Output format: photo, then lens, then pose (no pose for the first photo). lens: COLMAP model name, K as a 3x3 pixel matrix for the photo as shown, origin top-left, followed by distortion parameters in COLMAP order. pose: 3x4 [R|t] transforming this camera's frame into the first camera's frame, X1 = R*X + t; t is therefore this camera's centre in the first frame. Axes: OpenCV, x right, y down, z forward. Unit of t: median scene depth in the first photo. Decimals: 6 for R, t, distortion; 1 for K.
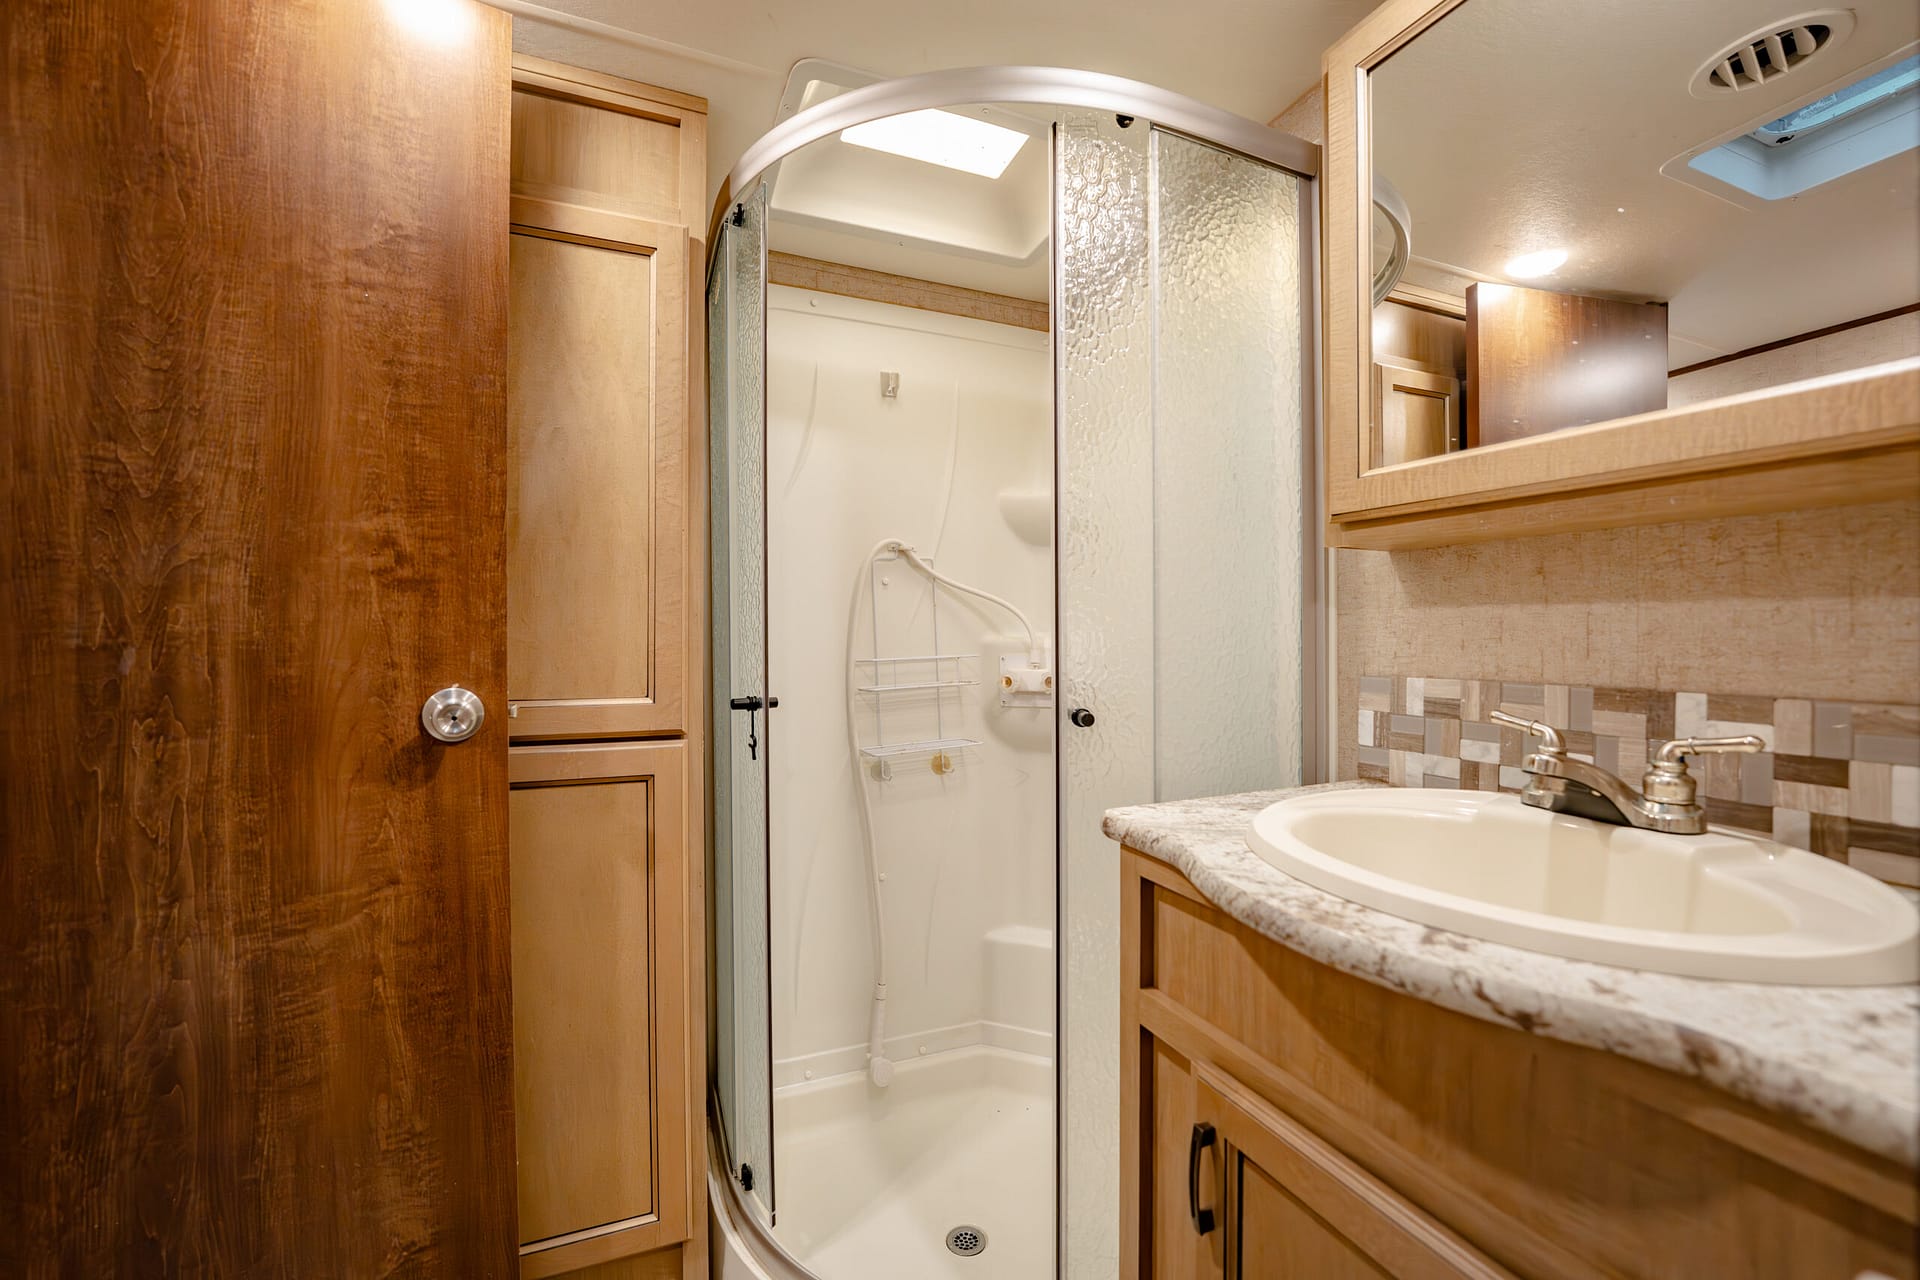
lens RADIAL K [[776.0, 0, 957.5], [0, 776.0, 644.6], [0, 0, 1]] dist [-0.033748, 0.005504]
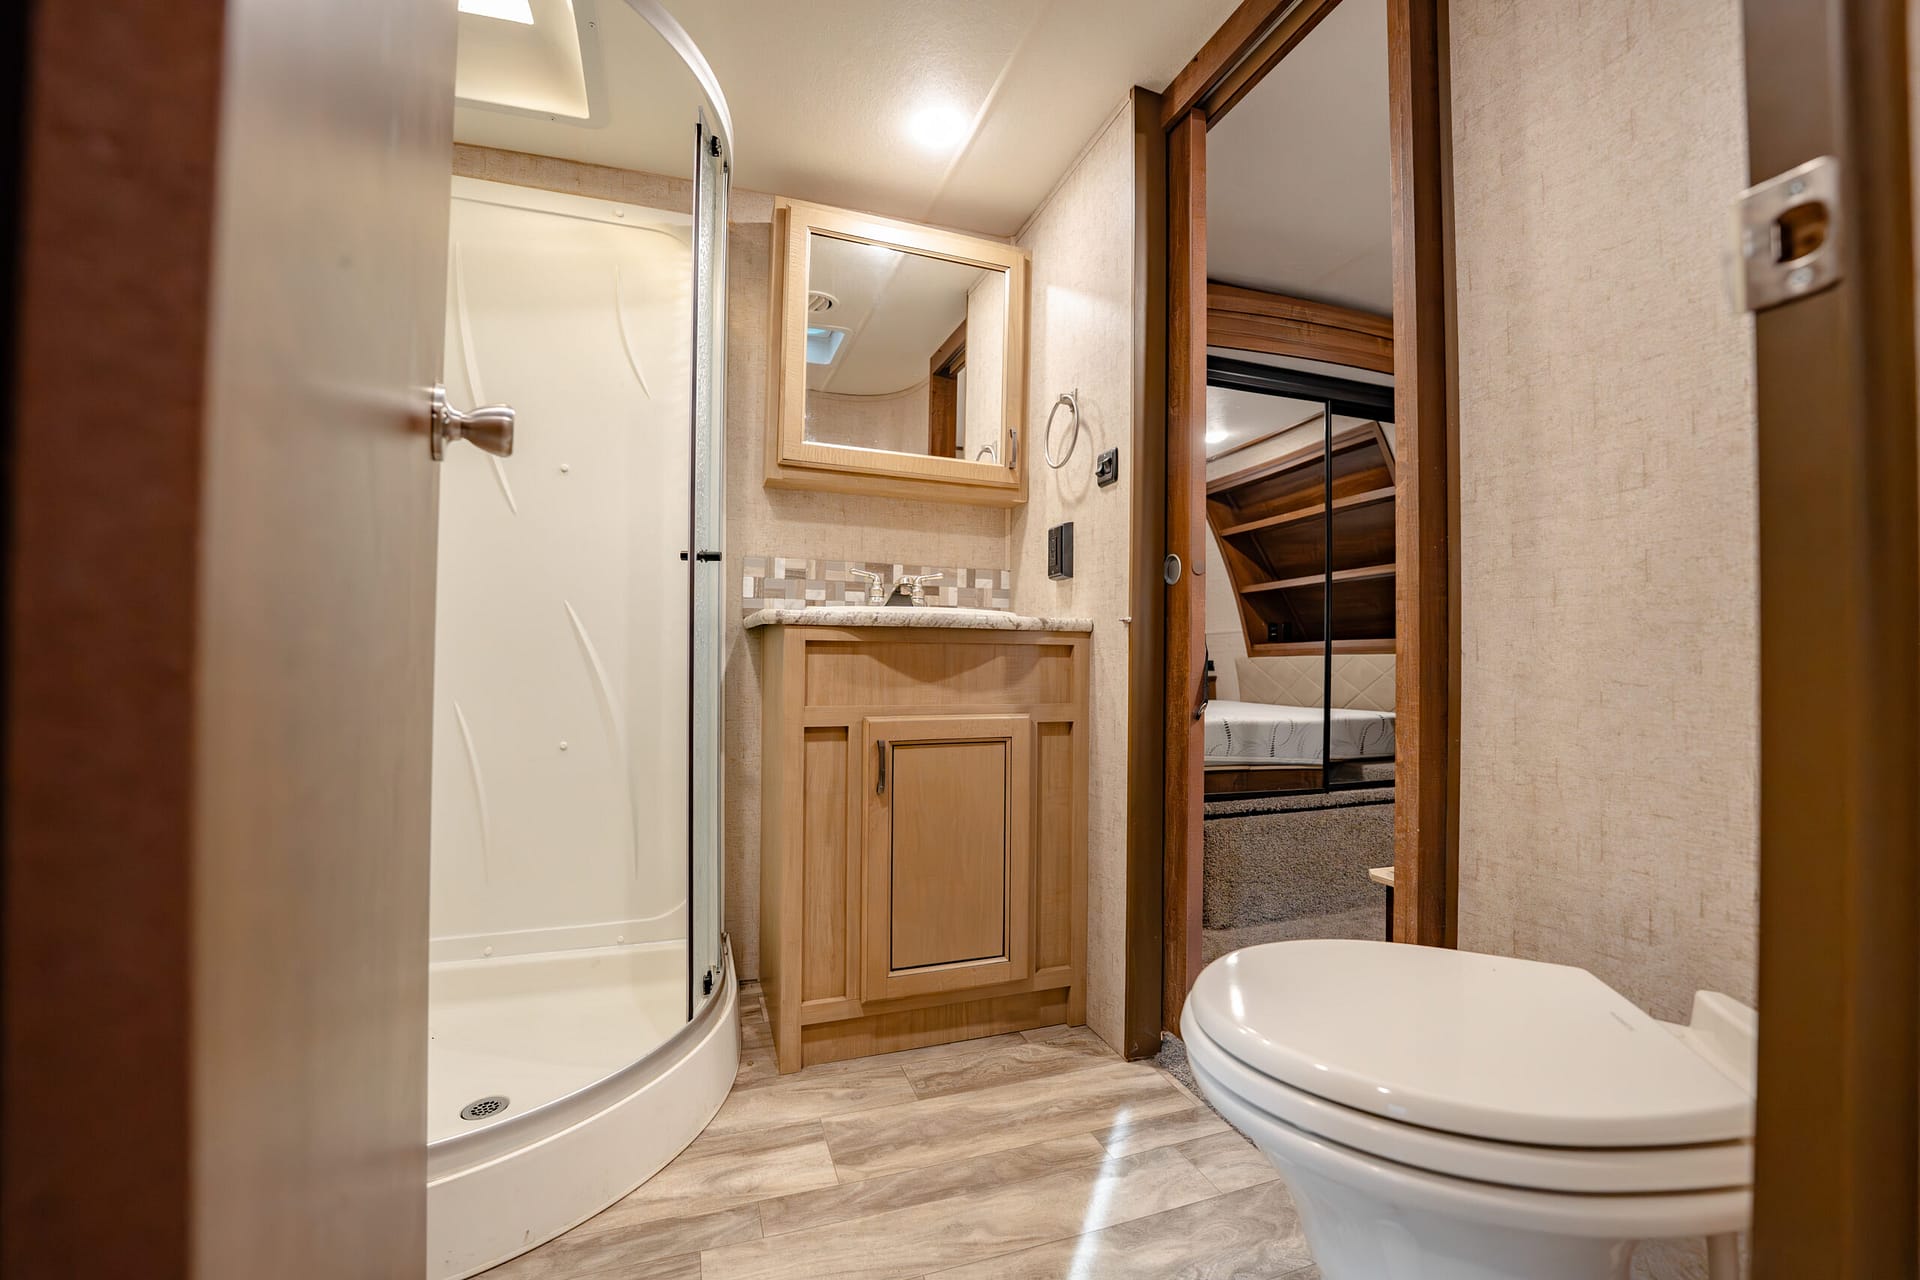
lens RADIAL K [[778.7, 0, 952.7], [0, 778.7, 644.8], [0, 0, 1]] dist [-0.025397, 0.000729]
pose [[0.066945, 0.019693, 0.997562, -1.389392], [-0.003953, 0.999803, -0.019472, 0.322965], [-0.997749, -0.002640, 0.067009, 0.523193]]
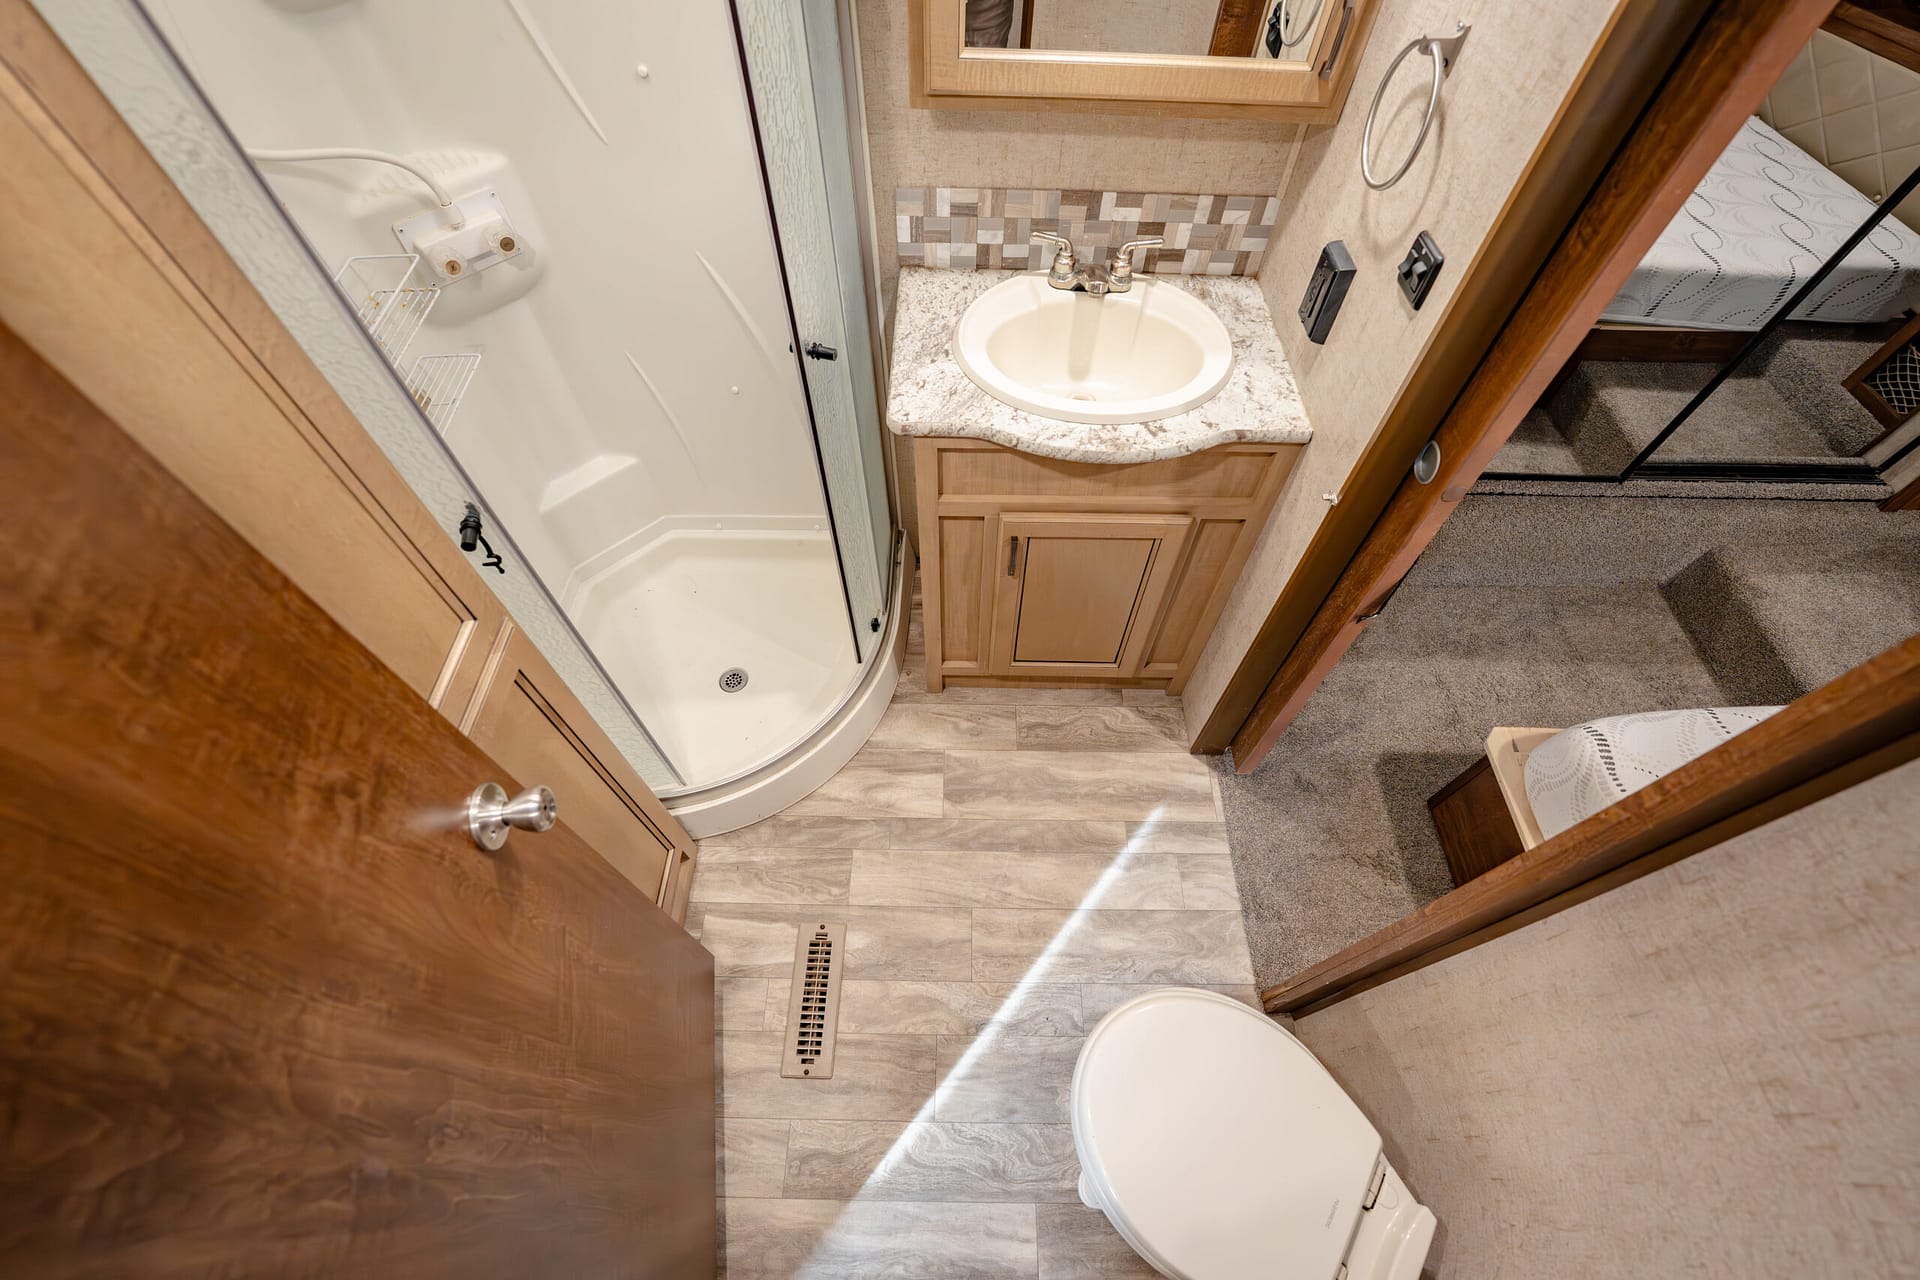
lens RADIAL K [[776.0, 0, 957.5], [0, 776.0, 644.6], [0, 0, 1]] dist [-0.033748, 0.005504]
pose [[0.404300, -0.758483, 0.511122, -0.773614], [-0.001019, 0.558458, 0.829532, -0.706566], [-0.914626, -0.335900, 0.225011, 0.460854]]
